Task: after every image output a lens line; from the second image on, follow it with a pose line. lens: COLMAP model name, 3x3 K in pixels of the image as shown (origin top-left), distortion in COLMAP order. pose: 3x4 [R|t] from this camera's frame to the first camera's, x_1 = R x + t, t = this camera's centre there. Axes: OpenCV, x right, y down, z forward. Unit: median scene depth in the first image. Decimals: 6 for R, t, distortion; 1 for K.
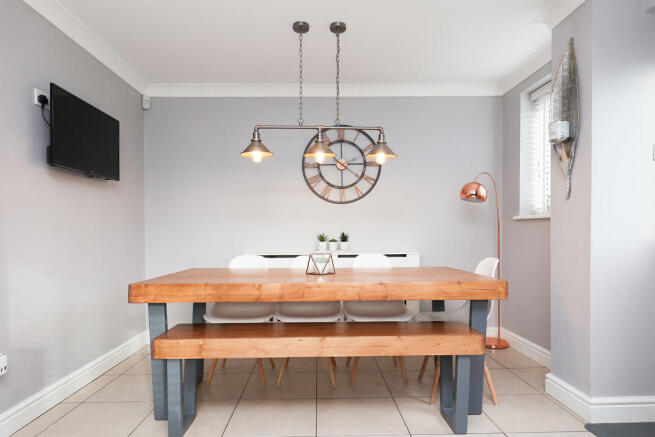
lens RADIAL K [[405.8, 0, 341.0], [0, 405.8, 226.9], [0, 0, 1]] dist [0.010074, -0.000863]
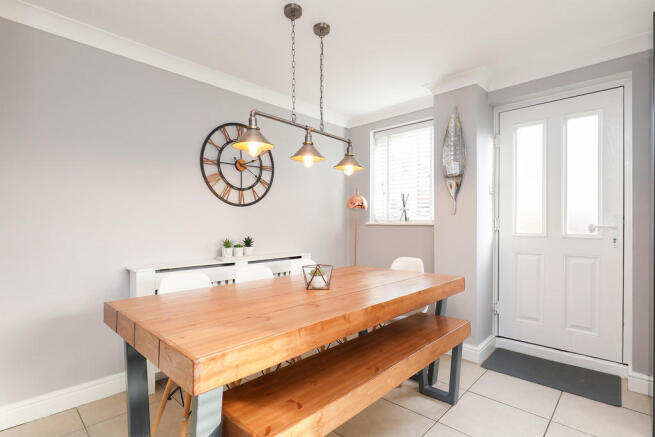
lens RADIAL K [[321.6, 0, 343.3], [0, 321.6, 221.6], [0, 0, 1]] dist [-0.006585, -0.000408]
pose [[0.716891, 0.015166, 0.697020, -0.387211], [-0.015578, 0.999862, -0.005734, -0.023239], [-0.697011, -0.006748, 0.717029, 0.324958]]
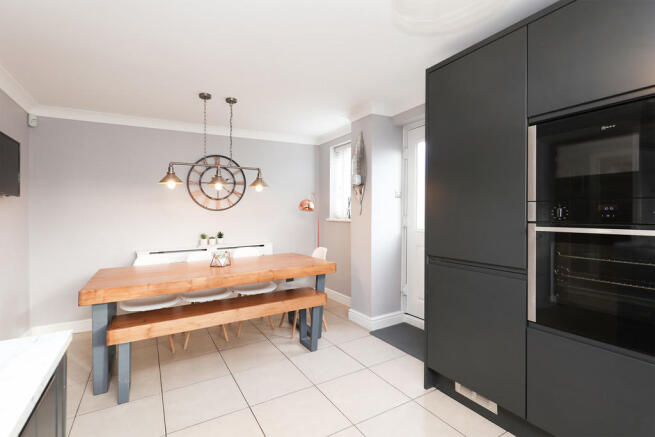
lens RADIAL K [[299.6, 0, 336.9], [0, 299.6, 207.4], [0, 0, 1]] dist [0.007570, 0.000165]
pose [[0.873421, 0.008337, 0.486894, -0.159010], [-0.002925, 0.999925, -0.011875, -0.064502], [-0.486957, 0.008948, 0.873380, -0.124103]]
